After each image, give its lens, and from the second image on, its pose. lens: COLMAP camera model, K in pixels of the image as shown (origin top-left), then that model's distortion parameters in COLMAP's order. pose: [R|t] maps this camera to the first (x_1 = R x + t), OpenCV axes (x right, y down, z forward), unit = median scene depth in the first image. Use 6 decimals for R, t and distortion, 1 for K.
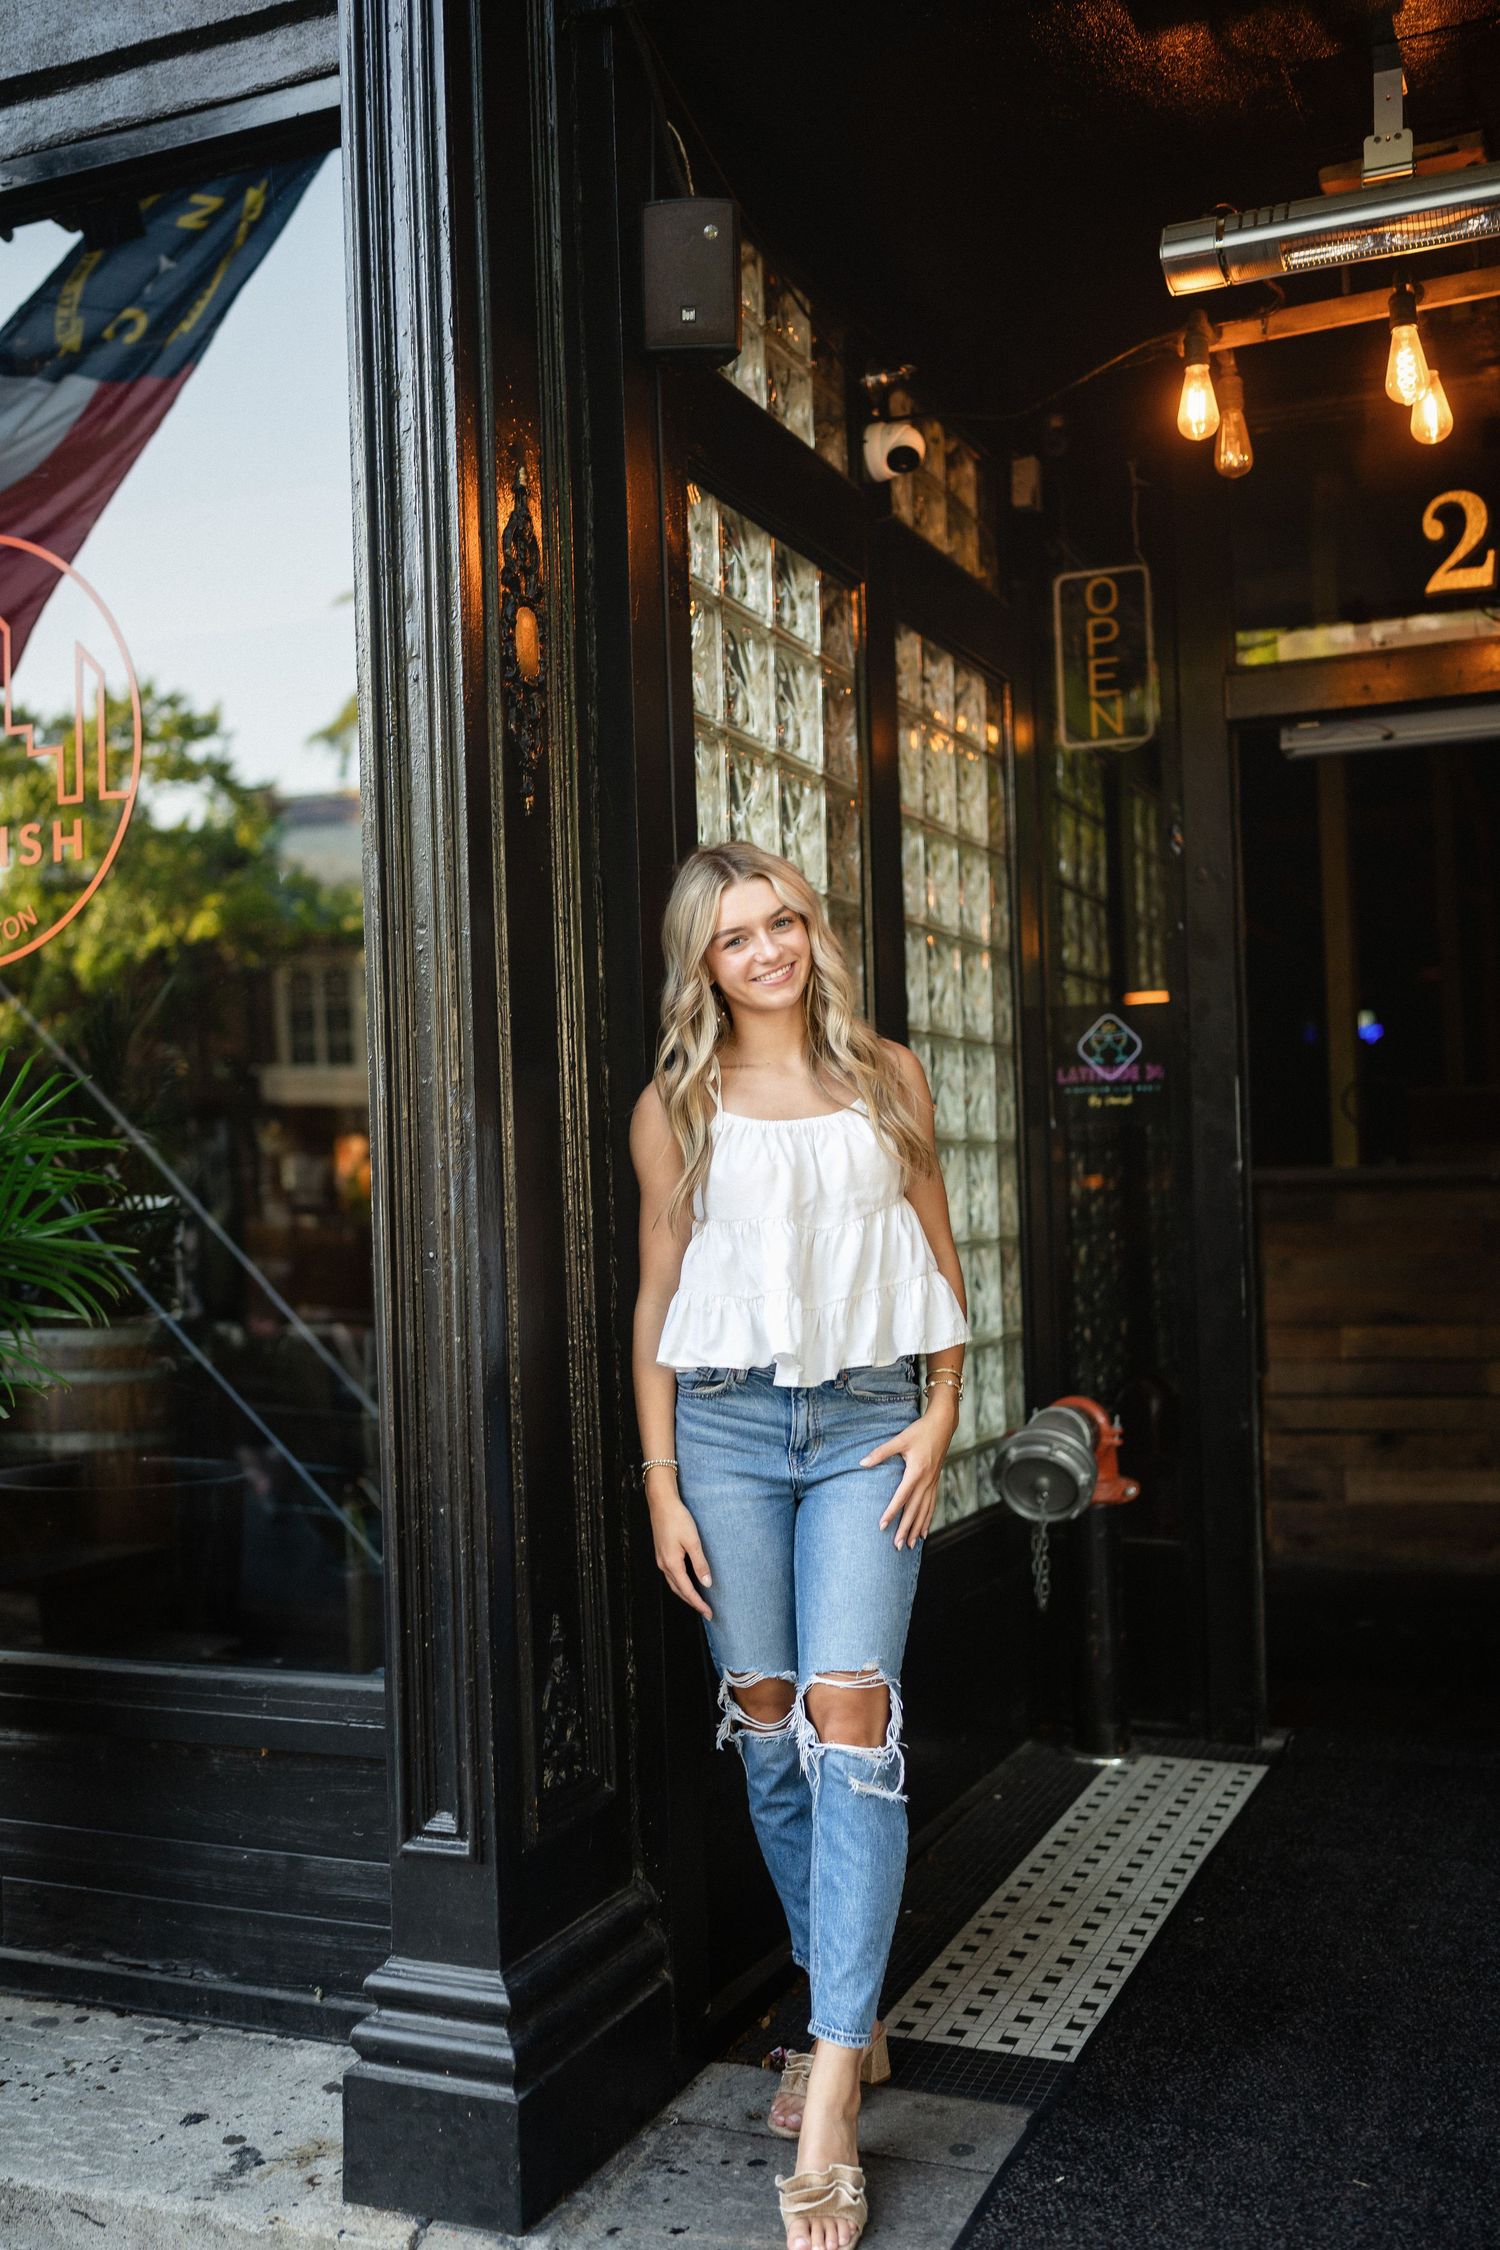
lens RADIAL K [[2206.6, 0, 750.0], [0, 2206.6, 1125.0], [0, 0, 1]] dist [0.008375, 0.007035]
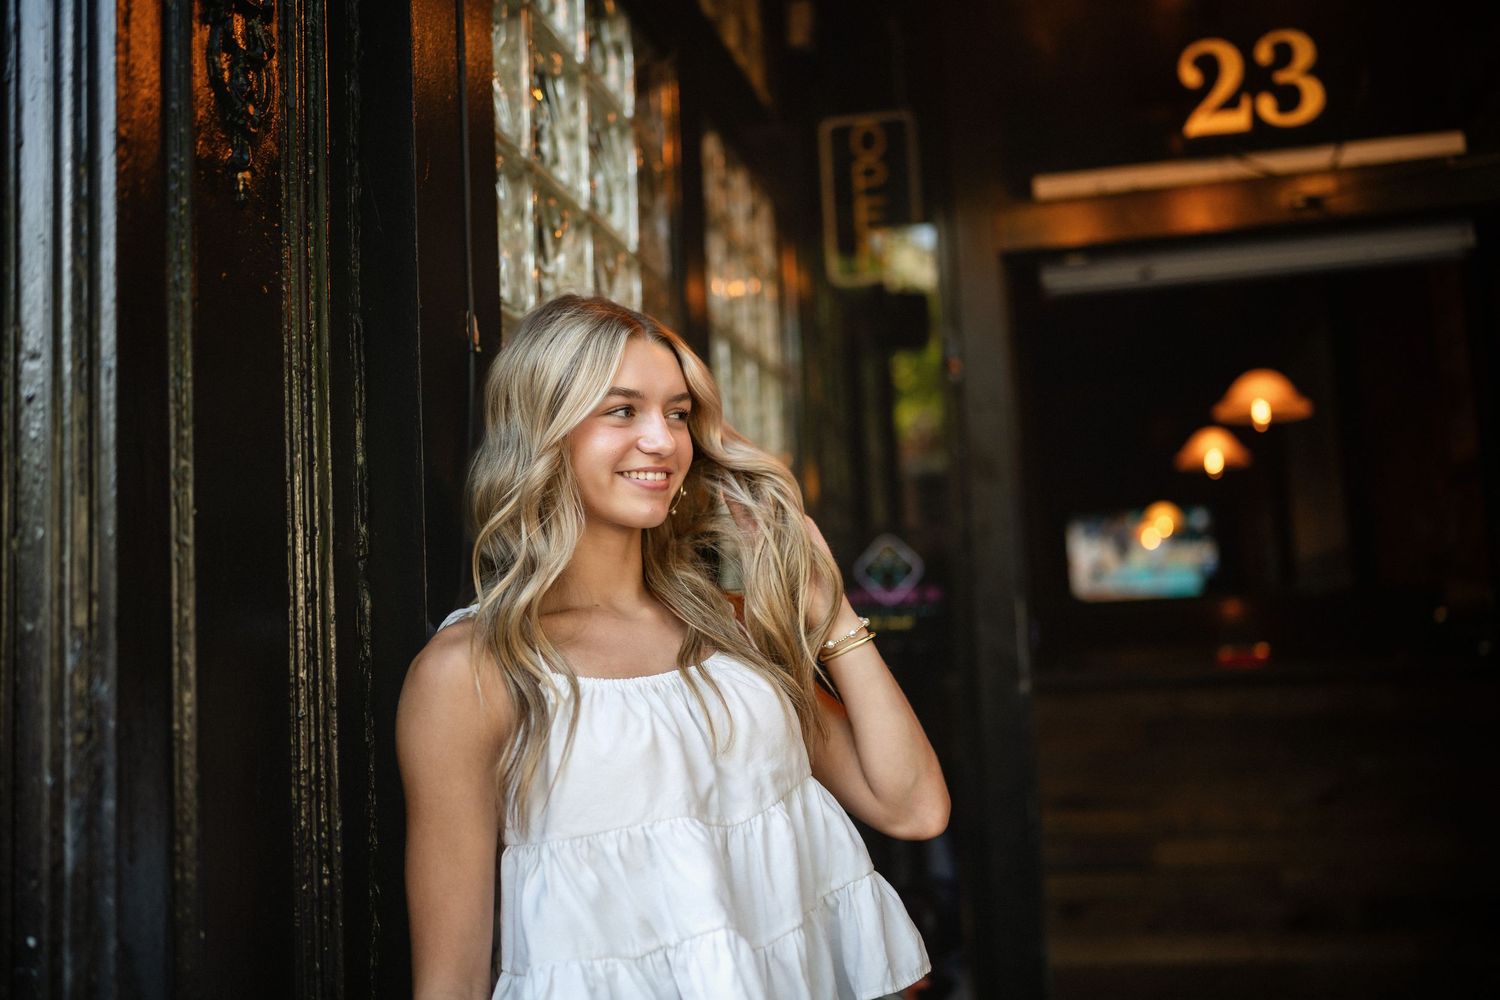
lens RADIAL K [[1471.0, 0, 750.0], [0, 1471.0, 500.0], [0, 0, 1]] dist [0.008375, 0.007035]
pose [[0.984619, 0.003427, 0.174680, -0.029639], [0.011752, 0.996244, -0.085786, -0.016335], [-0.174317, 0.086520, 0.980881, 0.552262]]
